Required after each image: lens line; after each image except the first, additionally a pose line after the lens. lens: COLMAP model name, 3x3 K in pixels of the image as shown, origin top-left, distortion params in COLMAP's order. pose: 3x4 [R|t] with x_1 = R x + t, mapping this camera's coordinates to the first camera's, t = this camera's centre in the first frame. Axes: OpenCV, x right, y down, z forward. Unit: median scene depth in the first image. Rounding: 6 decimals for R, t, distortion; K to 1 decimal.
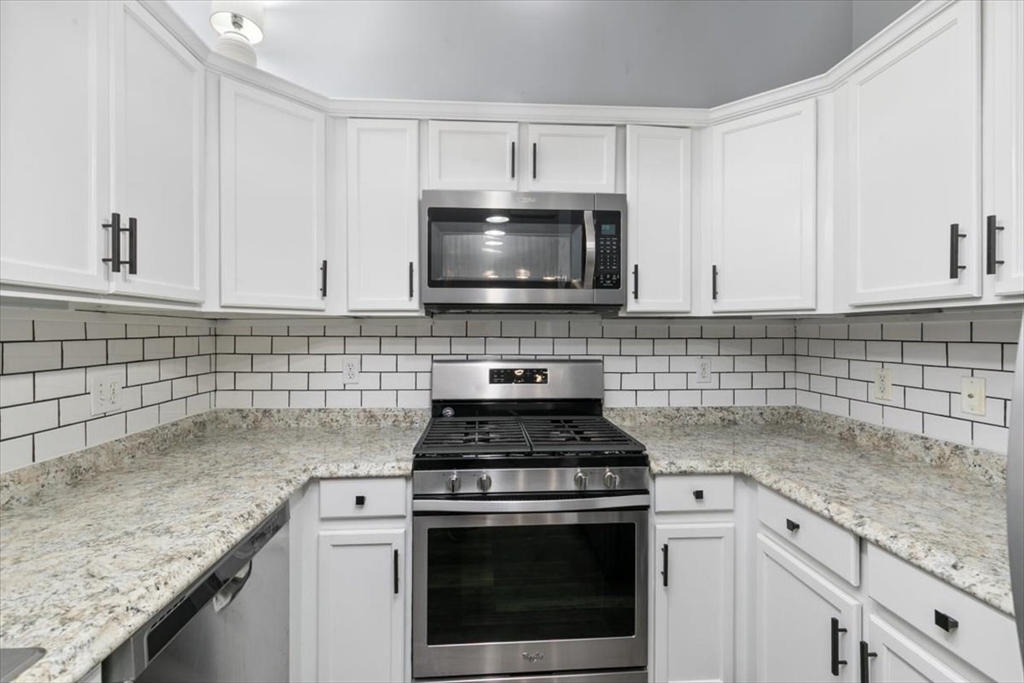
lens RADIAL K [[457.8, 0, 504.5], [0, 457.8, 333.0], [0, 0, 1]] dist [0.002359, 0.000877]
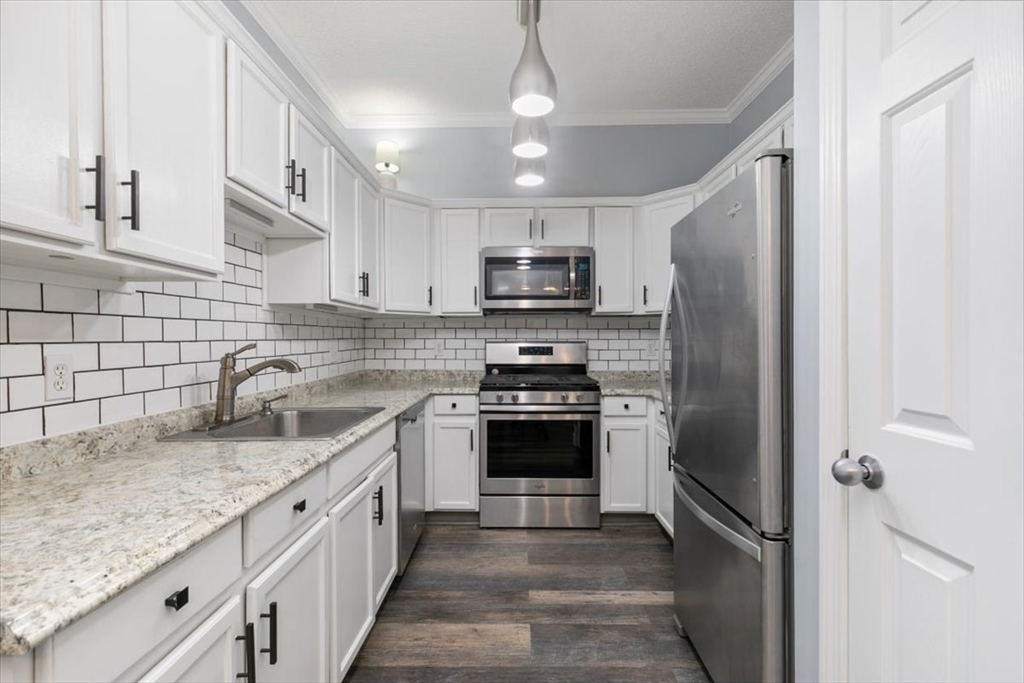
lens RADIAL K [[457.8, 0, 513.7], [0, 457.8, 340.6], [0, 0, 1]] dist [0.002359, 0.000877]
pose [[0.997978, -0.005080, -0.063364, 0.063887], [0.005046, 0.999987, -0.000691, 0.064707], [0.063367, 0.000370, 0.997990, -0.812510]]
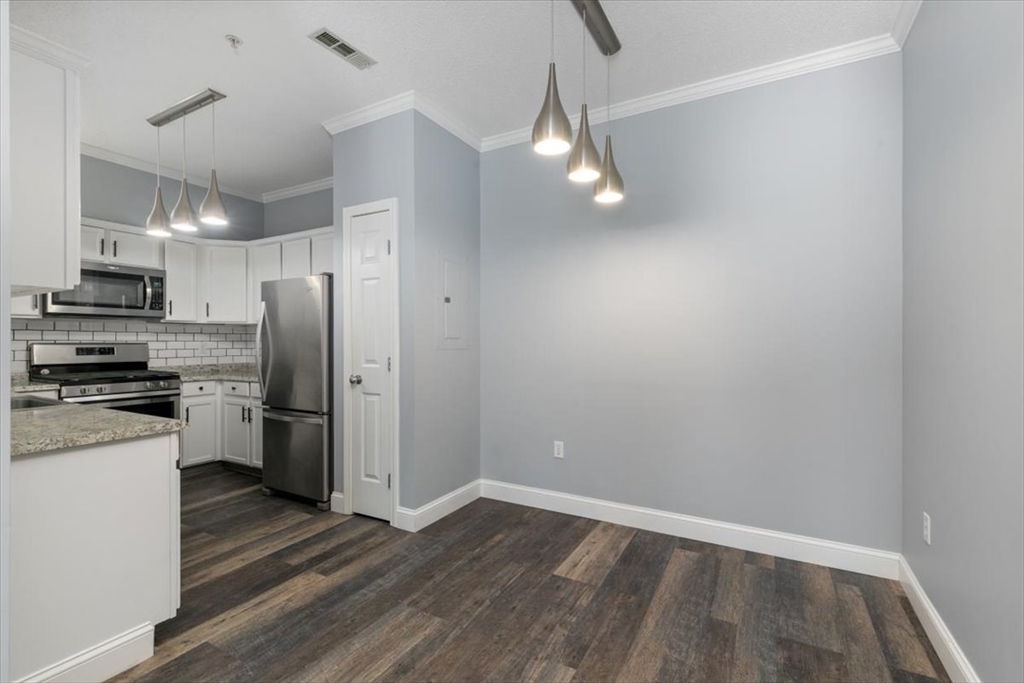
lens RADIAL K [[457.8, 0, 515.4], [0, 457.8, 342.8], [0, 0, 1]] dist [0.002359, 0.000877]
pose [[0.530395, -0.004978, 0.847736, -0.771193], [0.004130, 0.999986, 0.003288, 0.068793], [-0.847741, 0.001757, 0.530408, -1.751899]]
